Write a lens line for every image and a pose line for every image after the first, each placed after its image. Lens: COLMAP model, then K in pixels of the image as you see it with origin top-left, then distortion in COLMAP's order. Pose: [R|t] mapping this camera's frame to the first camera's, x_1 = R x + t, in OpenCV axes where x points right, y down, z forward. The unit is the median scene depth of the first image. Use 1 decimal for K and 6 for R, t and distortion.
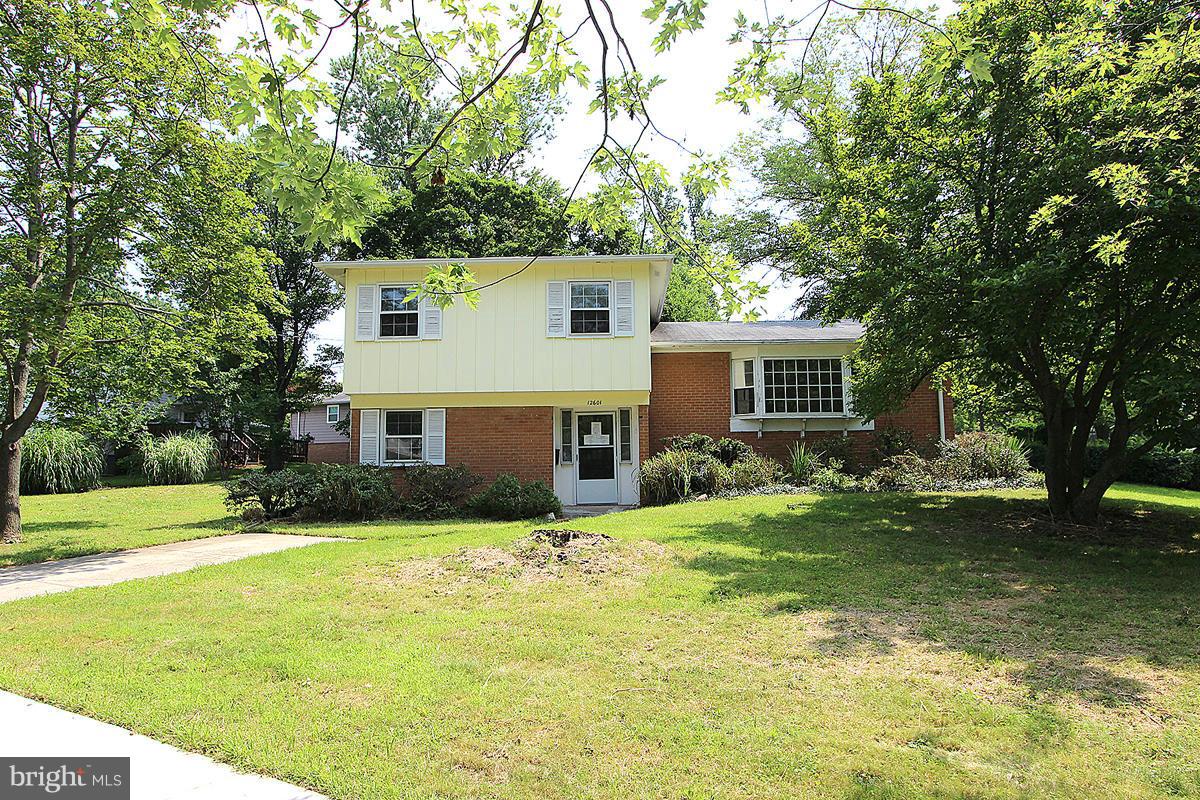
lens RADIAL K [[768.7, 0, 621.6], [0, 768.7, 394.7], [0, 0, 1]] dist [-0.005686, 0.006891]
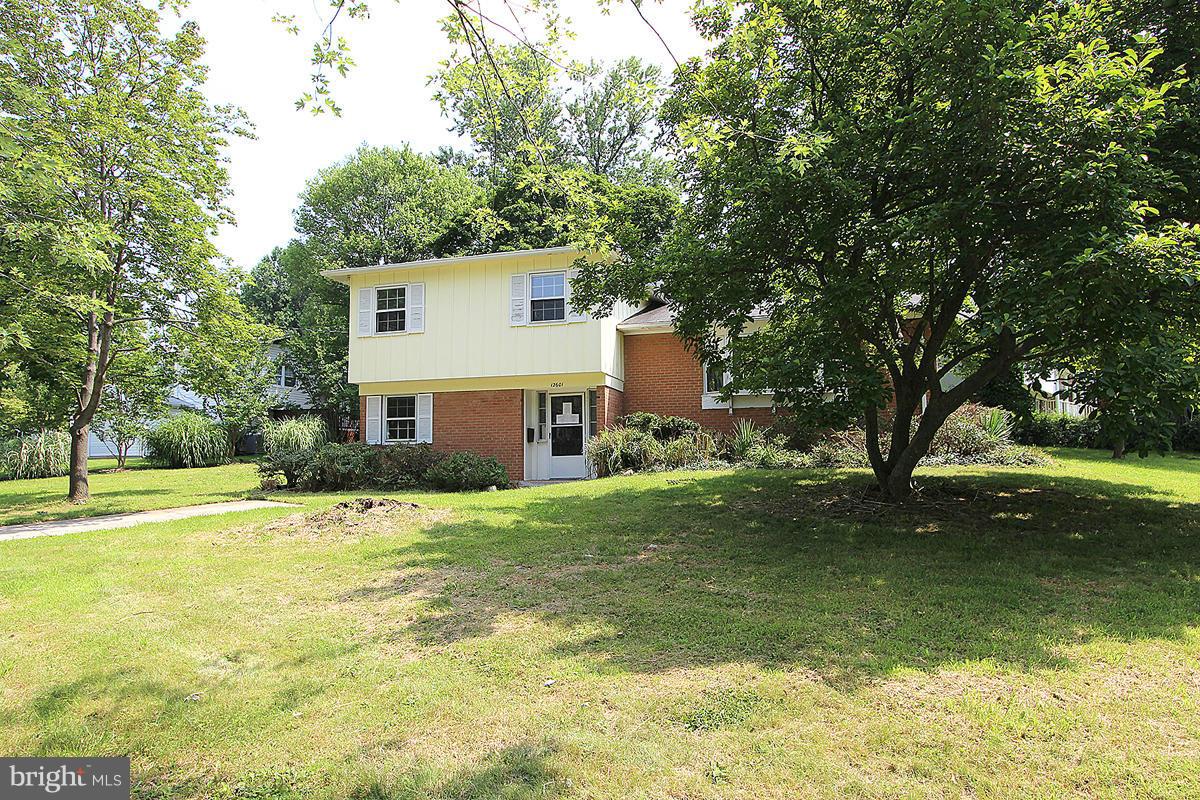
lens RADIAL K [[768.7, 0, 607.9], [0, 768.7, 398.5], [0, 0, 1]] dist [-0.005686, 0.006891]
pose [[0.963155, -0.021934, -0.268053, 0.322389], [0.031630, 0.998990, 0.031907, -0.002584], [0.267082, -0.039210, 0.962876, -0.019705]]
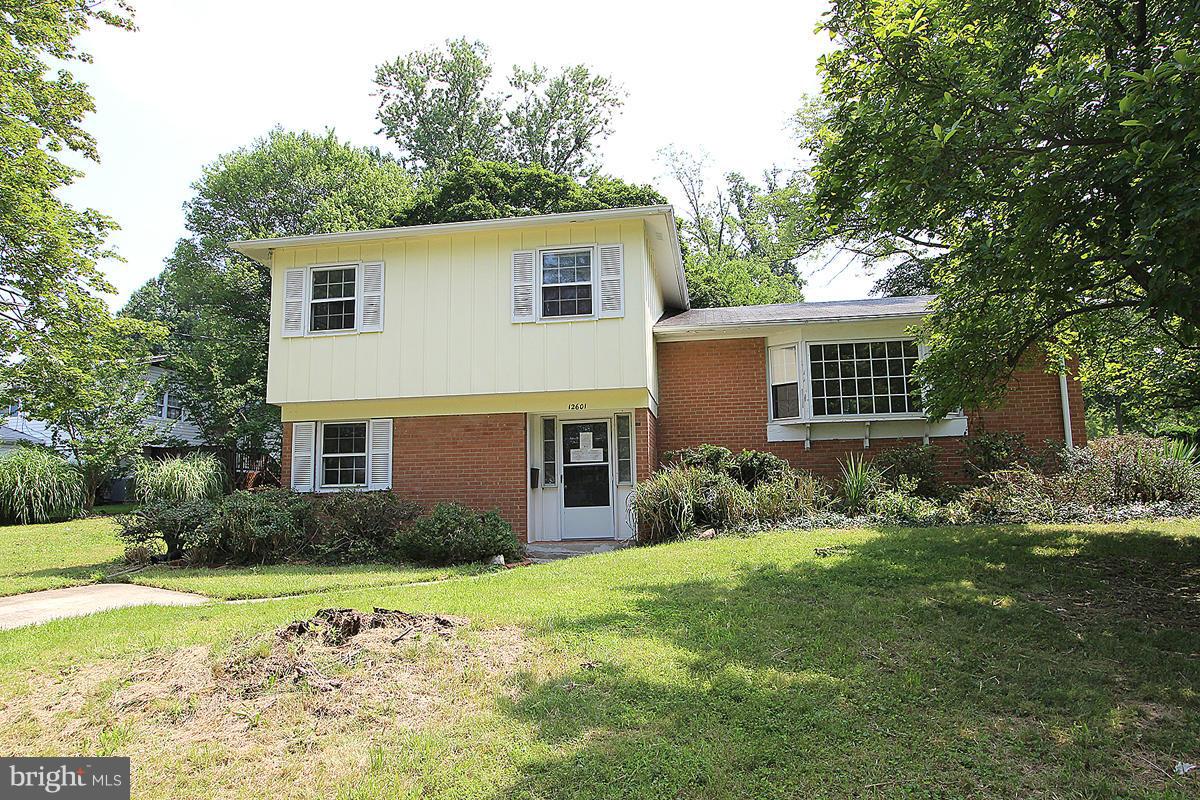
lens RADIAL K [[768.7, 0, 610.3], [0, 768.7, 400.1], [0, 0, 1]] dist [-0.005686, 0.006891]
pose [[0.989241, -0.027080, -0.143764, 0.107314], [0.024972, 0.999553, -0.016445, 0.017211], [0.144145, 0.012678, 0.989475, 0.248684]]
